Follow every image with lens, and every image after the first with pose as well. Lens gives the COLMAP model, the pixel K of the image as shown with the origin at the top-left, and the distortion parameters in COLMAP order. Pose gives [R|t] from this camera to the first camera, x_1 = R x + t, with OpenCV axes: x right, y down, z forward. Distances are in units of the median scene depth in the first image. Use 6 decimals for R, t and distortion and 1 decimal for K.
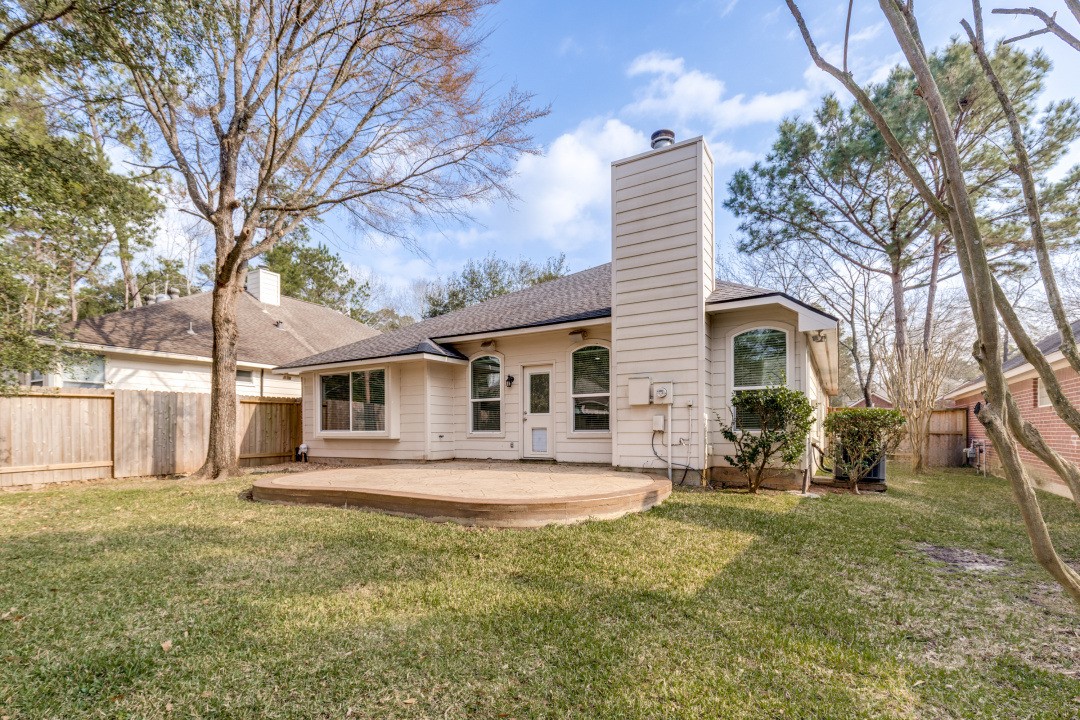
lens RADIAL K [[508.9, 0, 536.5], [0, 508.9, 433.3], [0, 0, 1]] dist [-0.002553, -0.000288]
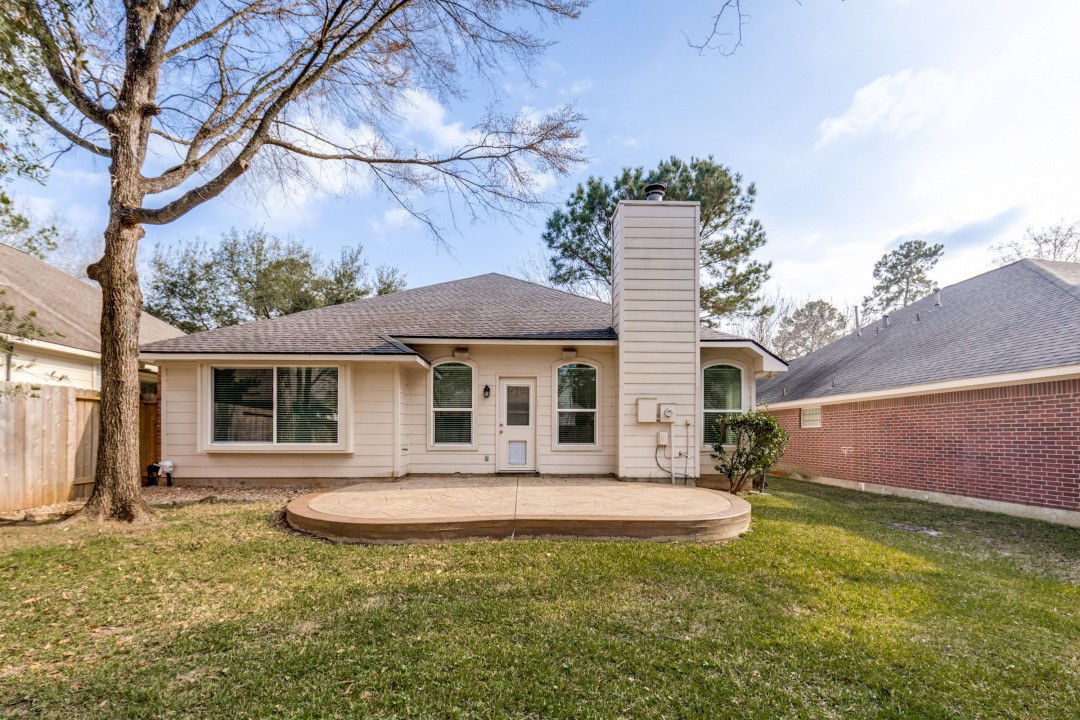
lens RADIAL K [[508.9, 0, 536.5], [0, 508.9, 433.3], [0, 0, 1]] dist [-0.002553, -0.000288]
pose [[0.838581, 0.008862, 0.544705, -0.507149], [-0.004905, 0.999950, -0.008718, -0.016535], [-0.544755, 0.004639, 0.838583, 0.153405]]
